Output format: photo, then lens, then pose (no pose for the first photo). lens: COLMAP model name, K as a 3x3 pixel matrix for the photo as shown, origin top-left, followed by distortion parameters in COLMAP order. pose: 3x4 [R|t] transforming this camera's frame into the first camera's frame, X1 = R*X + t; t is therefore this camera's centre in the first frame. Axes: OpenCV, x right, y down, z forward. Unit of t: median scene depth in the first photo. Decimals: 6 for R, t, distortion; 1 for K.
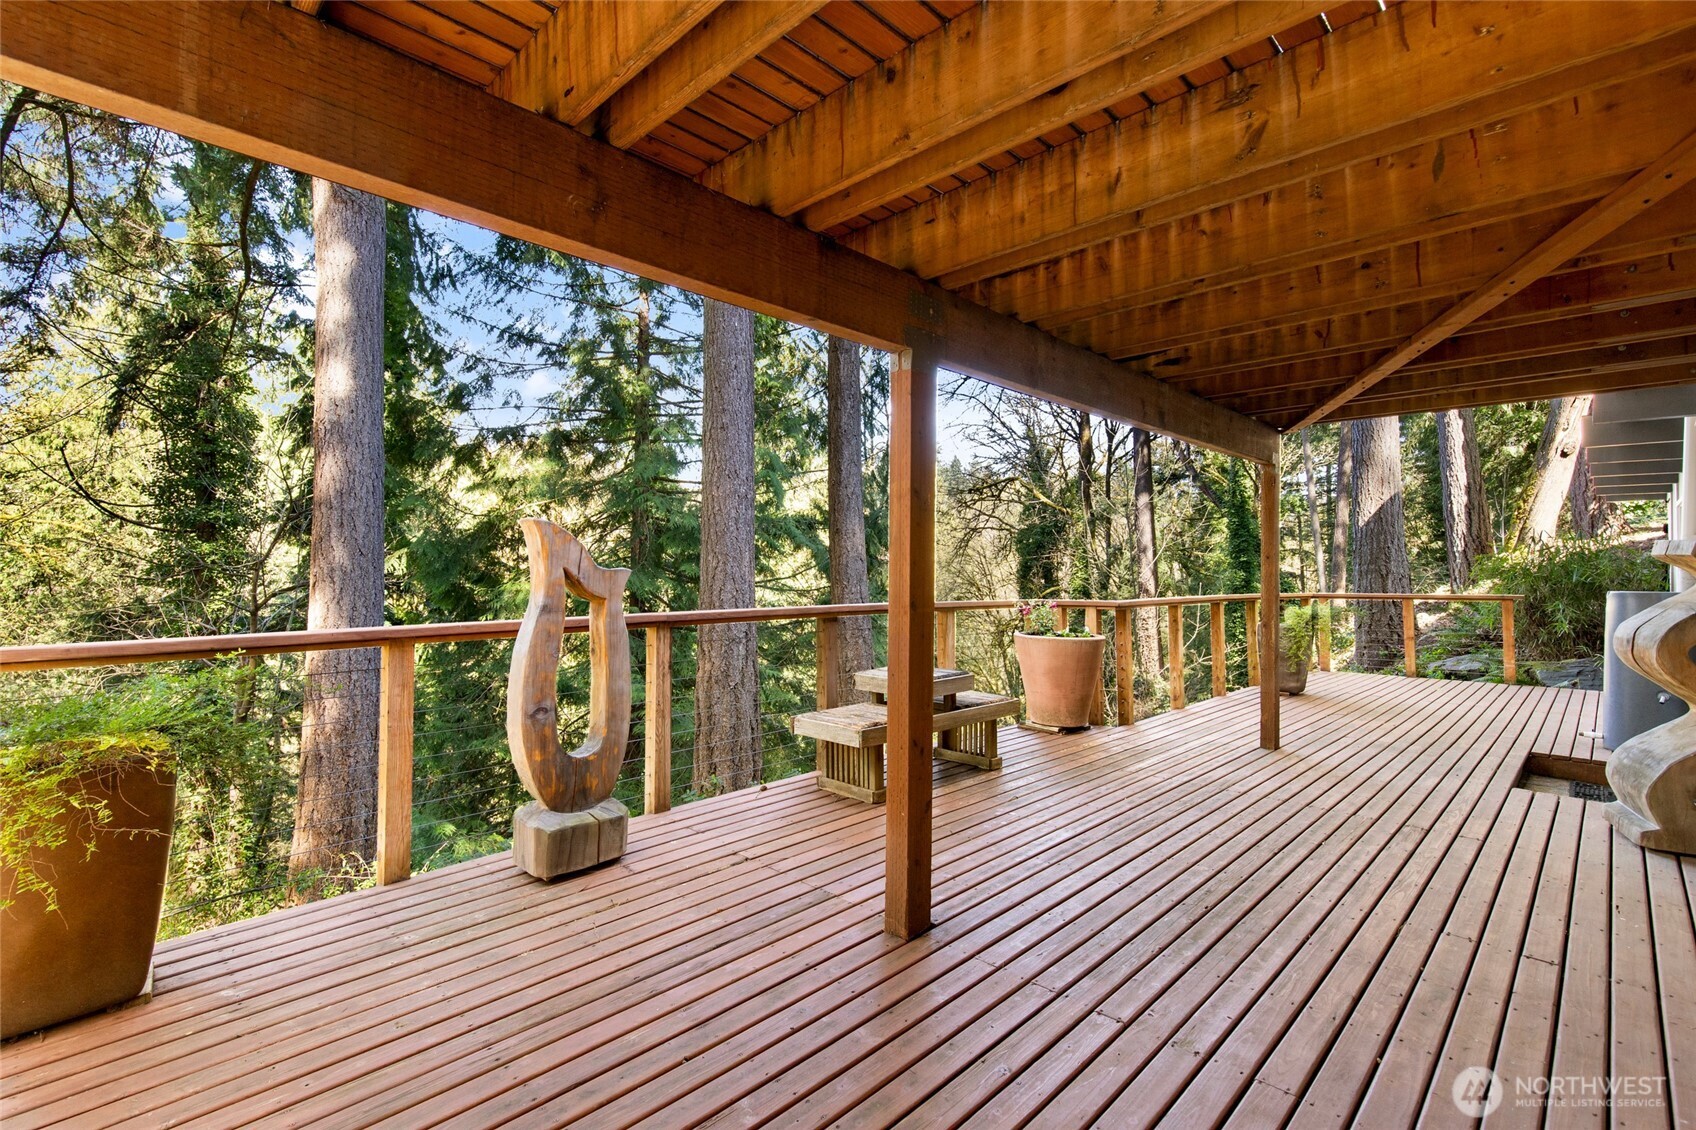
lens RADIAL K [[782.9, 0, 848.0], [0, 782.9, 565.0], [0, 0, 1]] dist [-0.000366, -0.000341]
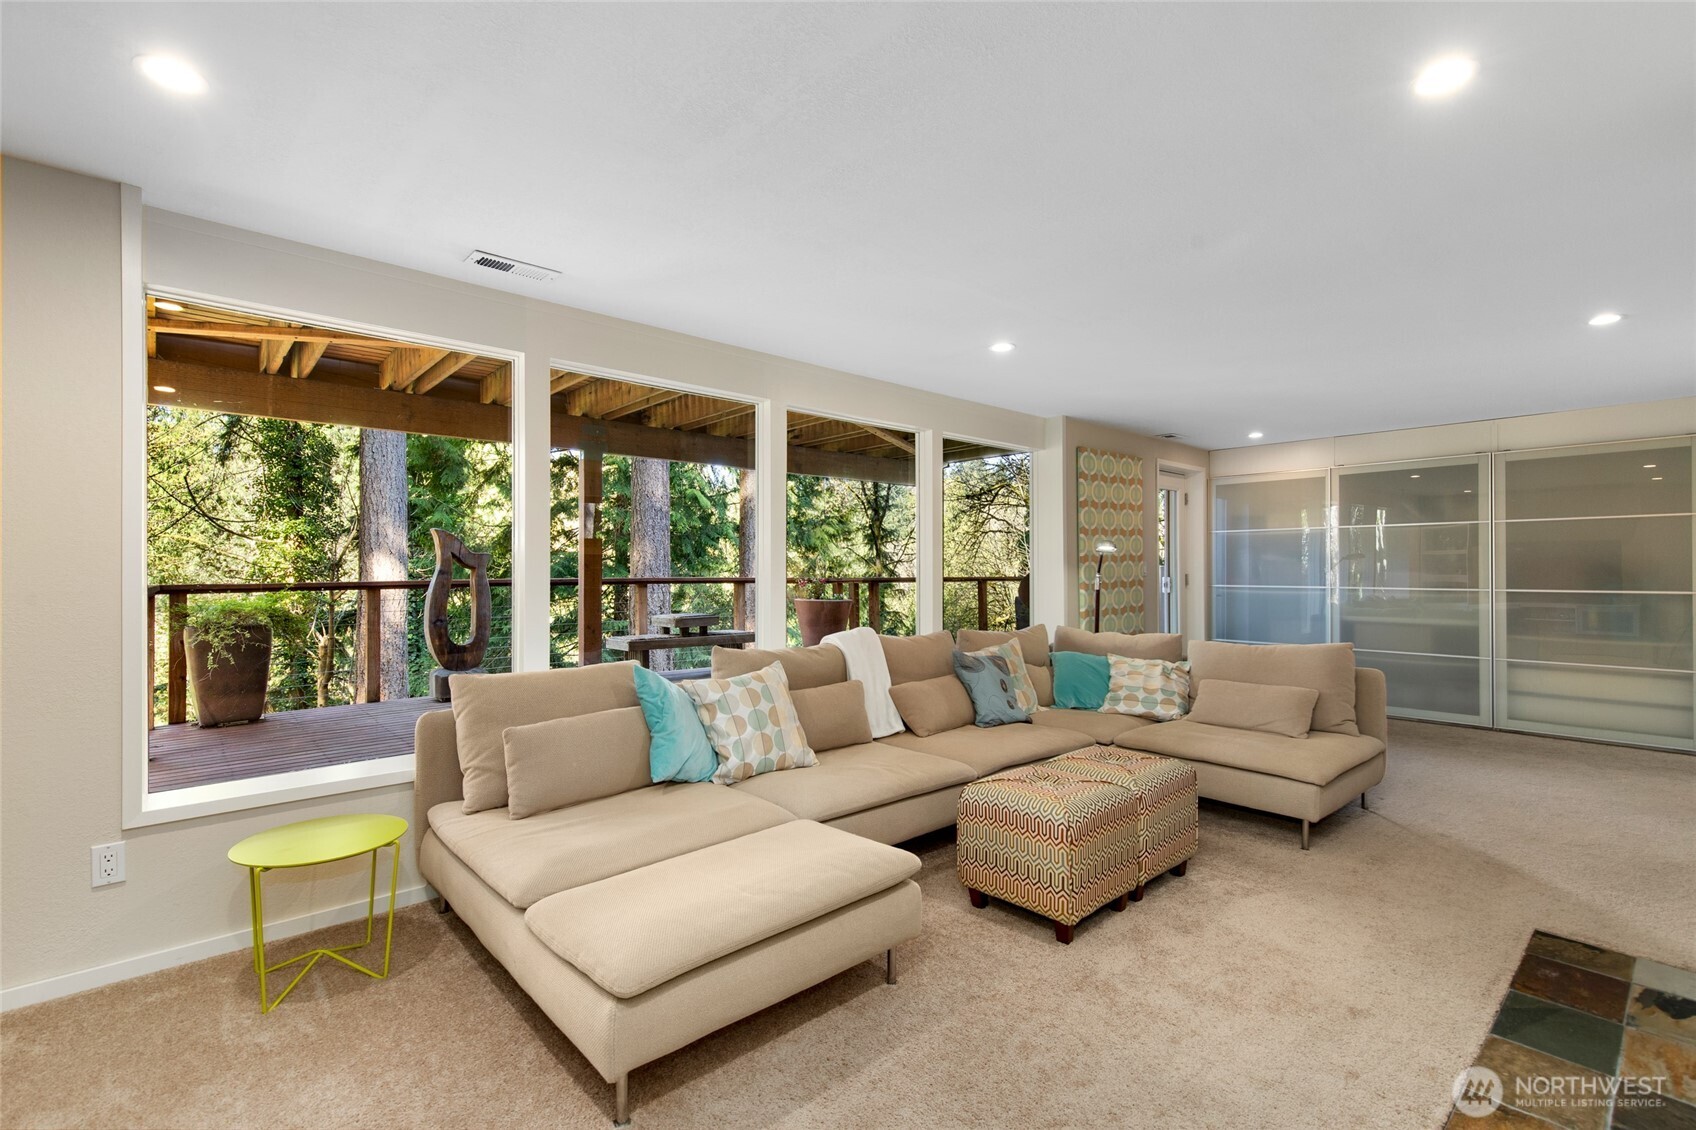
lens RADIAL K [[767.6, 0, 839.8], [0, 767.6, 569.5], [0, 0, 1]] dist [0.001763, 0.000553]
pose [[0.997268, -0.008908, -0.073333, 0.111175], [0.008892, 0.999960, -0.000547, 0.008521], [0.073335, -0.000107, 0.997307, -0.129252]]
